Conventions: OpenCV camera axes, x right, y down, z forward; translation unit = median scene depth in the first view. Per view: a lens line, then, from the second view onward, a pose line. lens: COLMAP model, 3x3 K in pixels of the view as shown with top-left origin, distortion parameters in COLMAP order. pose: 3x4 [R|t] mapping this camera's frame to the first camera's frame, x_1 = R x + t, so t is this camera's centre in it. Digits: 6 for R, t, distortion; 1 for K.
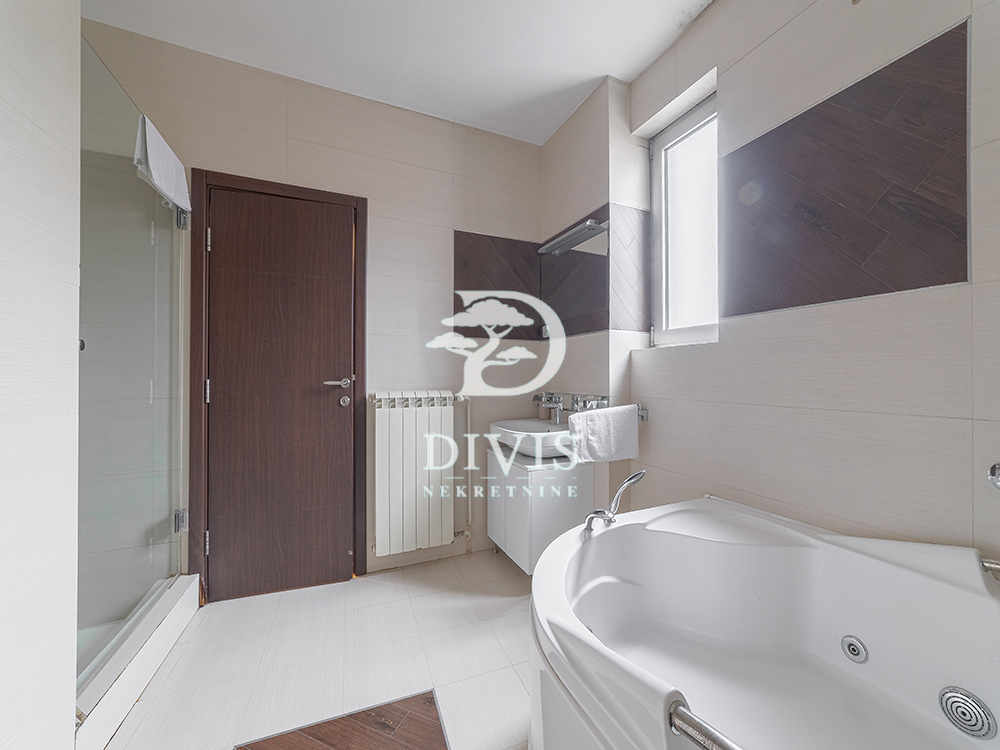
lens RADIAL K [[391.0, 0, 501.7], [0, 391.0, 375.8], [0, 0, 1]] dist [-0.021145, 0.010056]
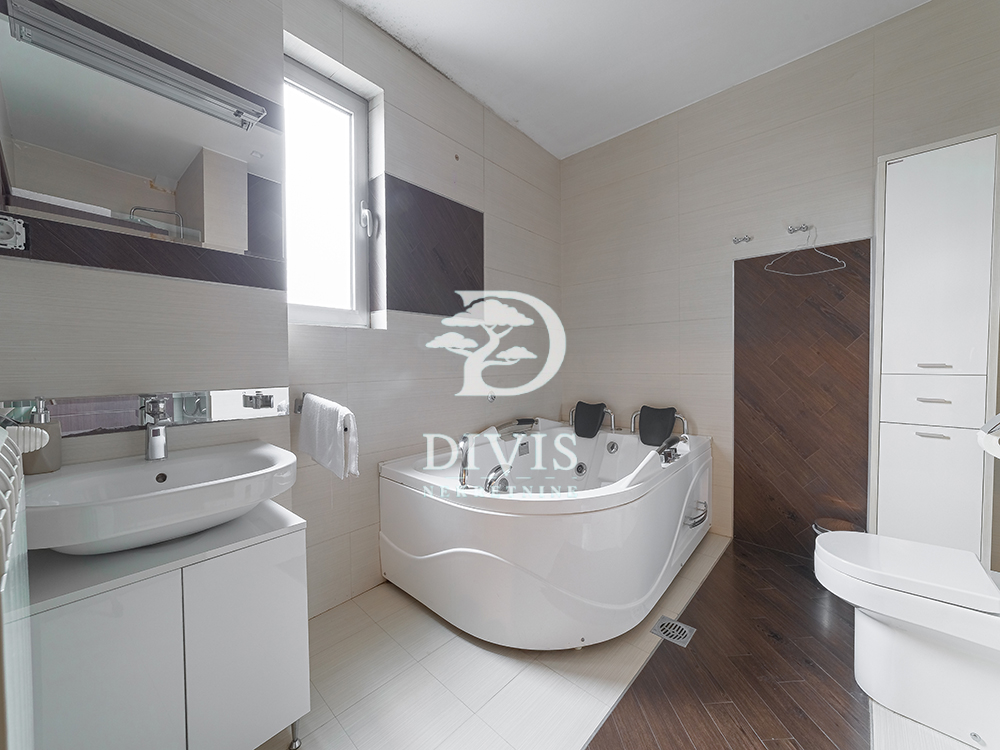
lens RADIAL K [[391.0, 0, 501.7], [0, 391.0, 375.8], [0, 0, 1]] dist [-0.021145, 0.010056]
pose [[-0.408053, -0.026001, 0.912588, -0.390714], [-0.001268, 0.999610, 0.027913, 0.012241], [-0.912958, 0.010233, -0.407926, 0.679753]]
